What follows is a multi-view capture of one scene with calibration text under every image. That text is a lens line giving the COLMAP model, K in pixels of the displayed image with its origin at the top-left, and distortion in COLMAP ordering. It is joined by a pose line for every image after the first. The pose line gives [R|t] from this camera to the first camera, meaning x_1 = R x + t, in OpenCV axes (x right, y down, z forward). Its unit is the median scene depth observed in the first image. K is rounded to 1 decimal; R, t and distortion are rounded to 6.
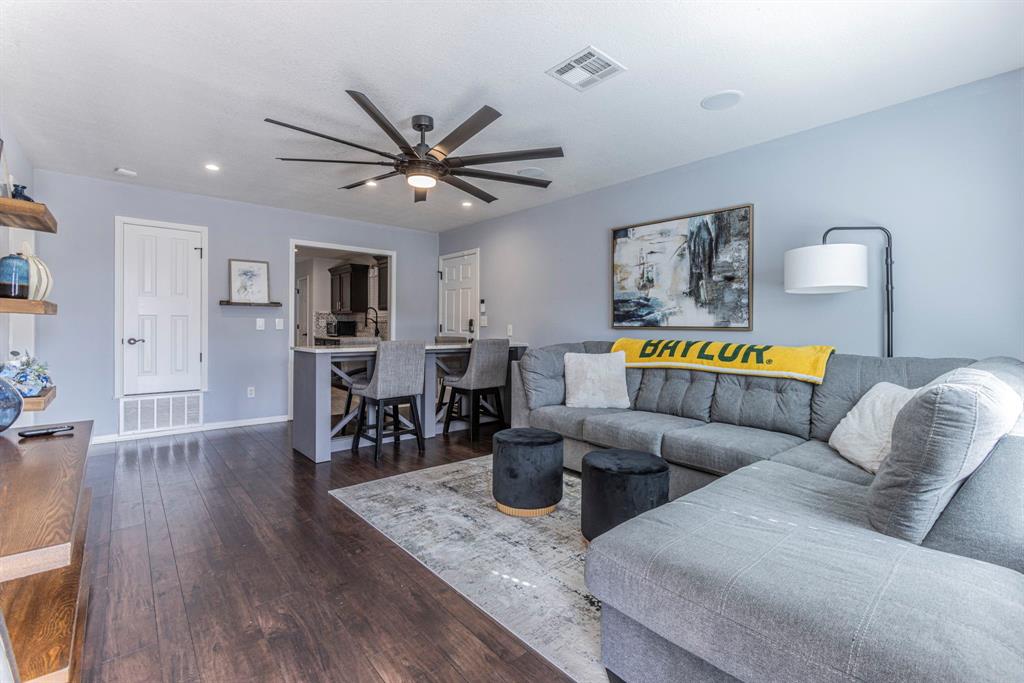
lens RADIAL K [[460.5, 0, 509.2], [0, 460.5, 333.7], [0, 0, 1]] dist [-0.000288, 0.000033]
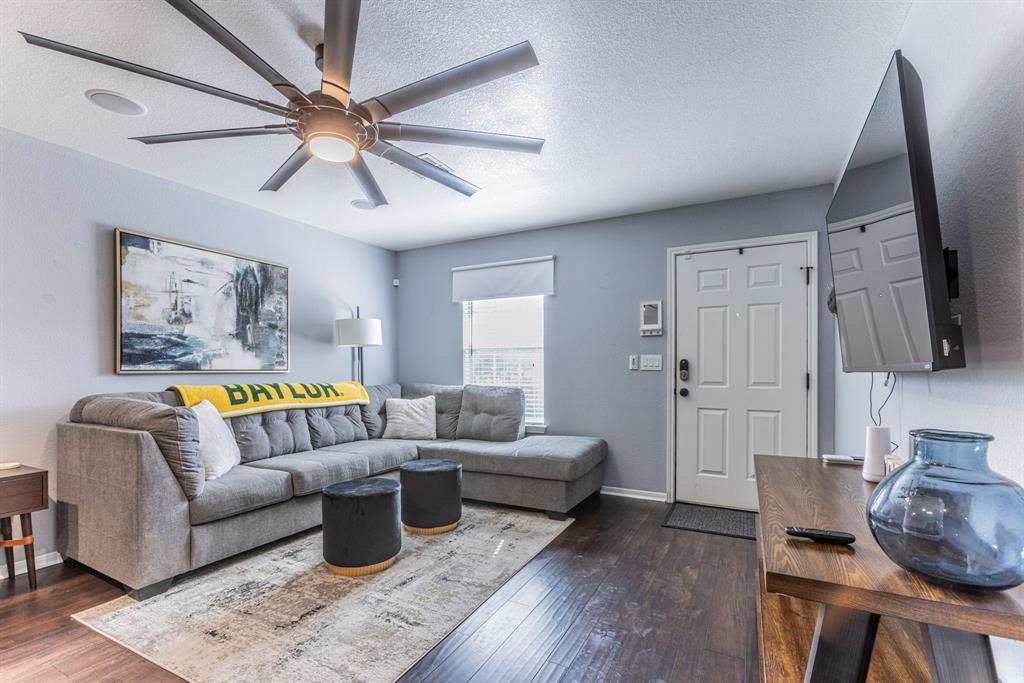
lens RADIAL K [[460.5, 0, 520.1], [0, 460.5, 365.1], [0, 0, 1]] dist [-0.000288, 0.000033]
pose [[-0.382144, 0.005301, 0.924087, -0.728326], [0.021801, 0.999757, 0.003280, -0.015677], [-0.923845, 0.021399, -0.382167, 0.816215]]
